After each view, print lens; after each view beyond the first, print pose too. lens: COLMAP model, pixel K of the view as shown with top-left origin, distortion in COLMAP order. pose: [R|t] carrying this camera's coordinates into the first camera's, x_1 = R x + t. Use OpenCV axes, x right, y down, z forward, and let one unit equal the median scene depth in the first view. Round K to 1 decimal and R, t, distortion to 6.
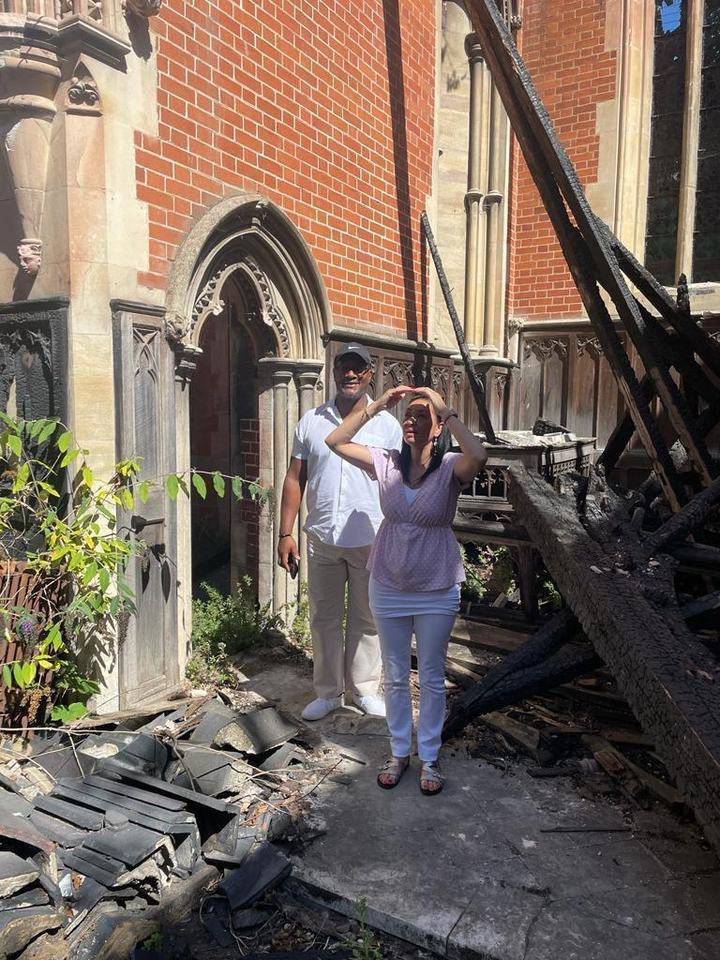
lens RADIAL K [[736.6, 0, 364.2], [0, 736.6, 482.2], [0, 0, 1]] dist [0.002716, -0.001832]
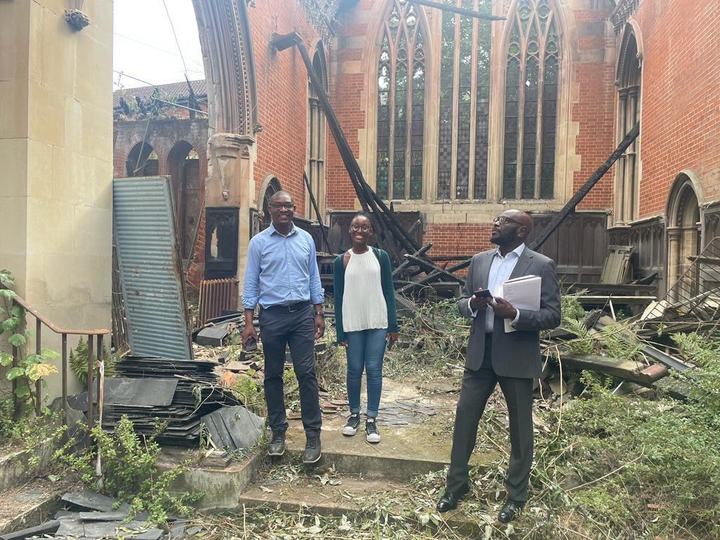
lens RADIAL K [[552.4, 0, 359.5], [0, 552.4, 270.1], [0, 0, 1]] dist [0.002716, -0.001832]
pose [[0.934784, 0.003666, 0.355199, -0.385907], [0.022331, 0.997362, -0.069062, 0.124164], [-0.354515, 0.072490, 0.932236, -0.820817]]
